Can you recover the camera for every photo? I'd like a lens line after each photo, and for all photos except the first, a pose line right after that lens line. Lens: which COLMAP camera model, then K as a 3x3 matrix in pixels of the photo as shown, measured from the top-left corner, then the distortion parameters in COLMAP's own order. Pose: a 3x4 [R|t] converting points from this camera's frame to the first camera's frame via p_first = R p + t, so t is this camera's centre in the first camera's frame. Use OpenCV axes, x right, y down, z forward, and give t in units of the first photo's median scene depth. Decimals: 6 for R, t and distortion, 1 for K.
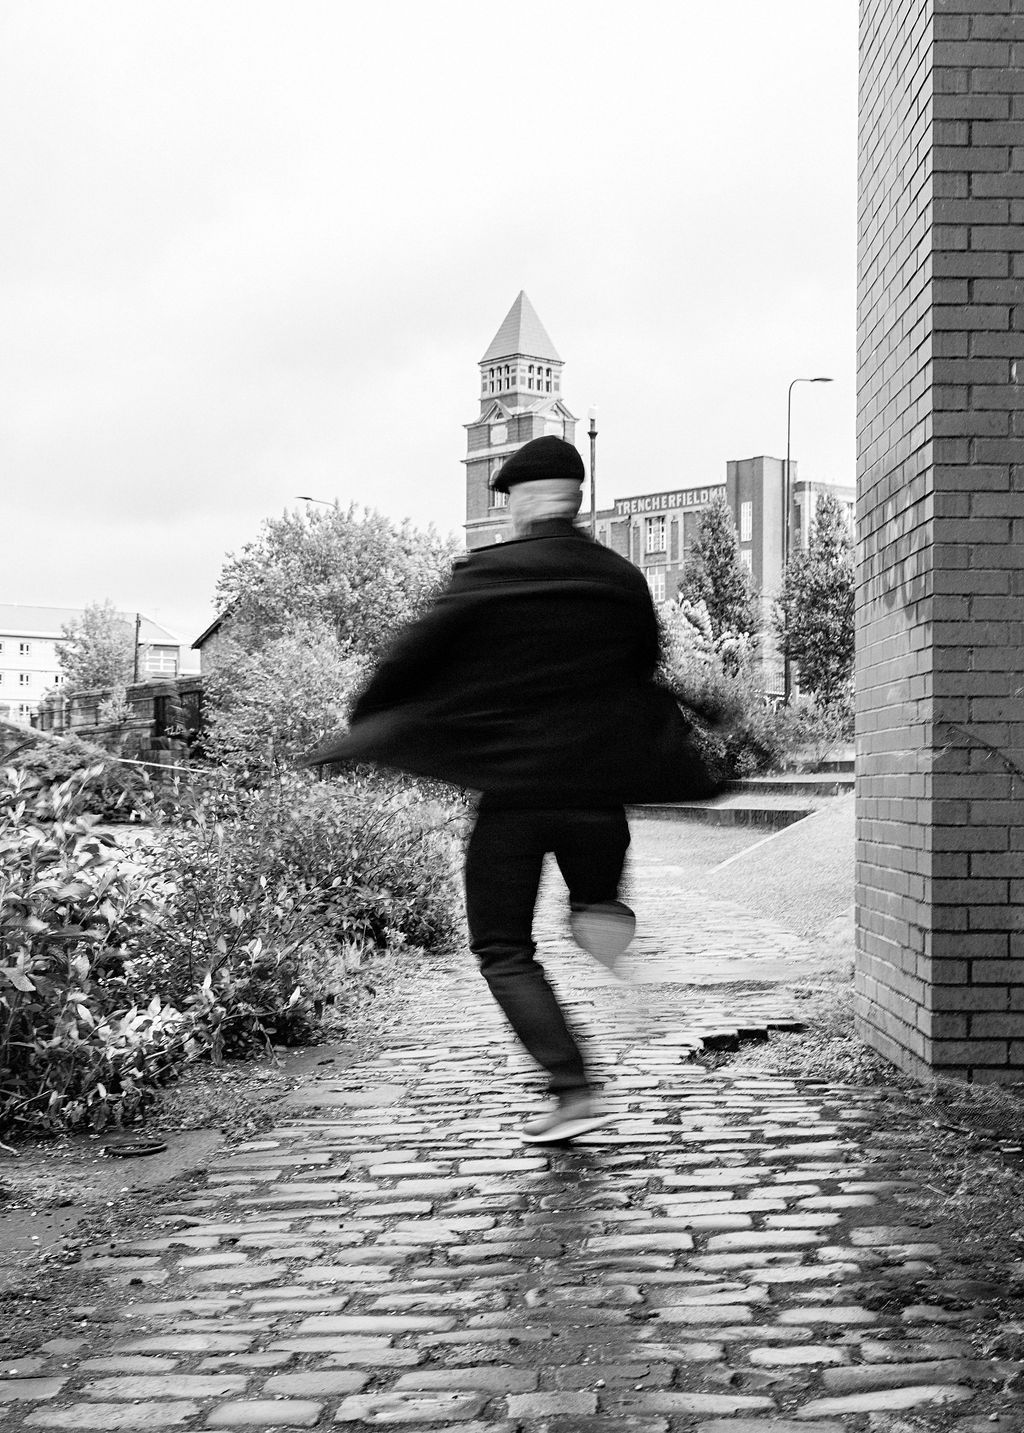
lens RADIAL K [[1989.5, 0, 515.5], [0, 1989.5, 759.7], [0, 0, 1]] dist [0.009349, -0.002600]
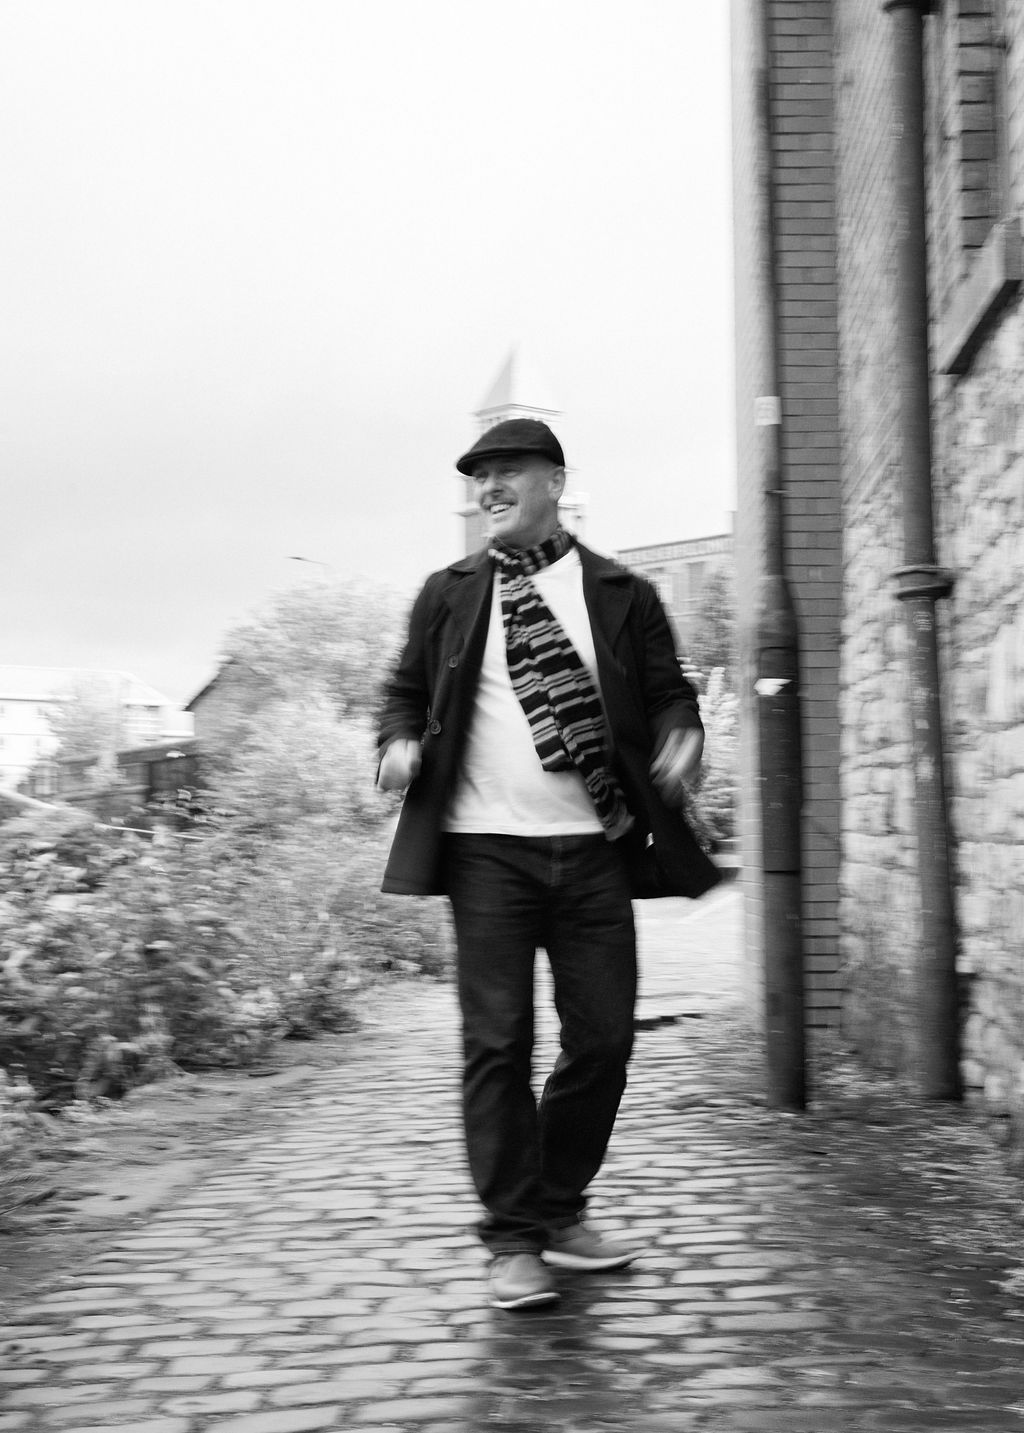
lens RADIAL K [[2875.2, 0, 512.0], [0, 2875.2, 716.5], [0, 0, 1]] dist [0.268248, 0.003323]
pose [[0.999880, -0.012937, -0.008562, 0.034751], [0.012639, 0.999343, -0.033979, -0.012061], [0.008996, 0.033867, 0.999386, -1.362024]]
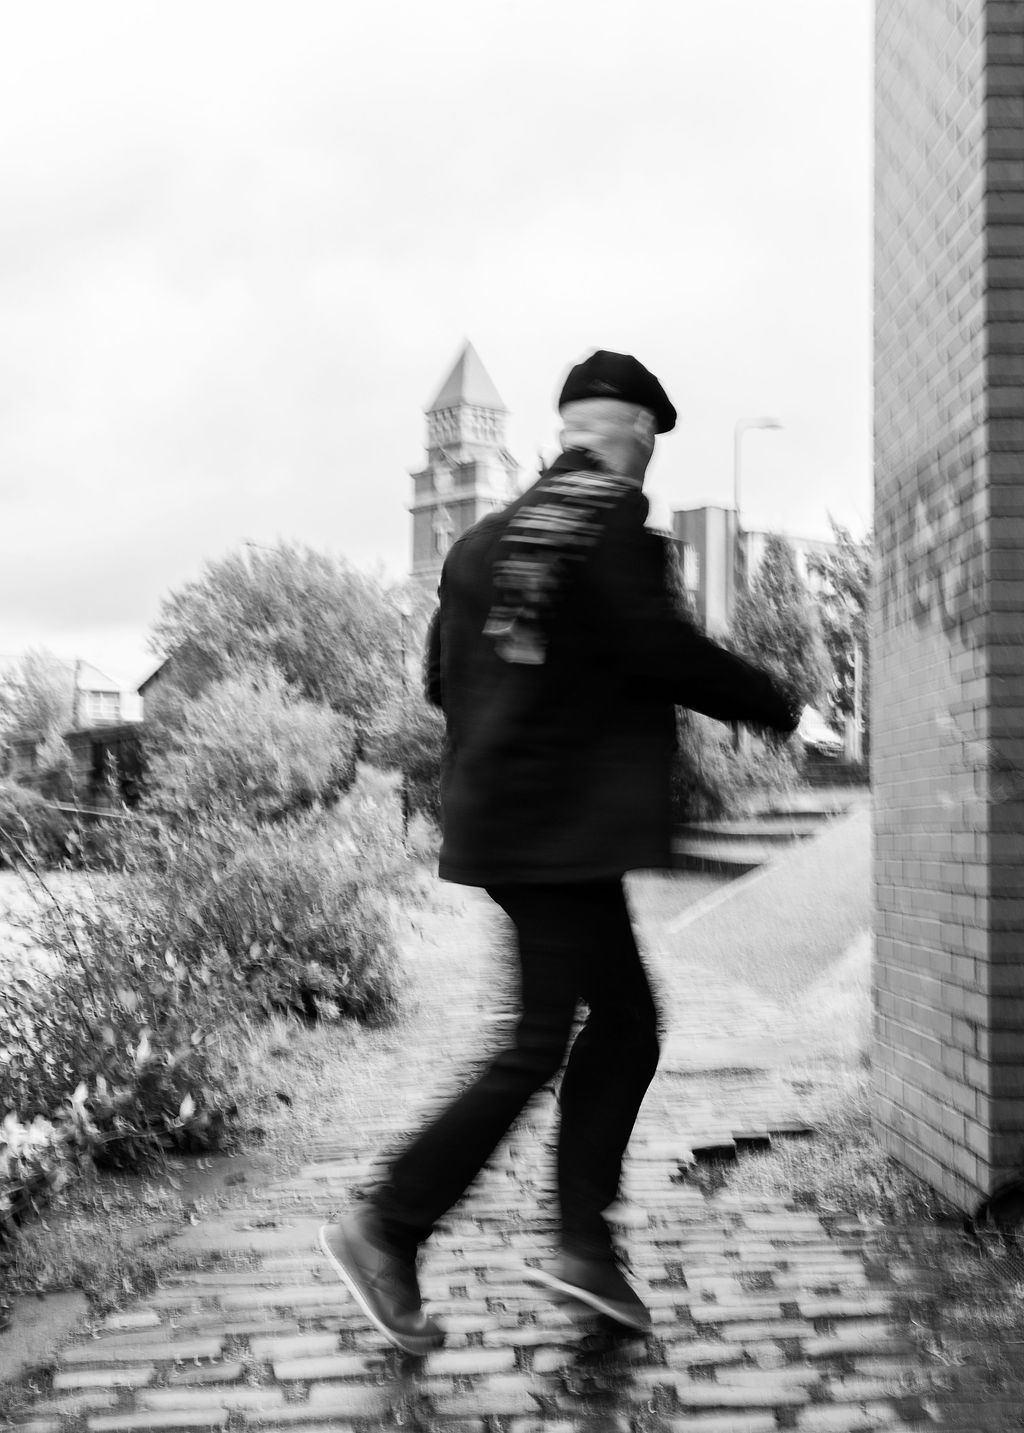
lens RADIAL K [[1827.2, 0, 485.5], [0, 1827.2, 735.6], [0, 0, 1]] dist [0.006750, 0.009835]
pose [[0.999855, 0.003734, 0.016643, -0.007010], [-0.003098, 0.999269, -0.038092, -0.002916], [-0.016773, 0.038035, 0.999136, 0.304673]]
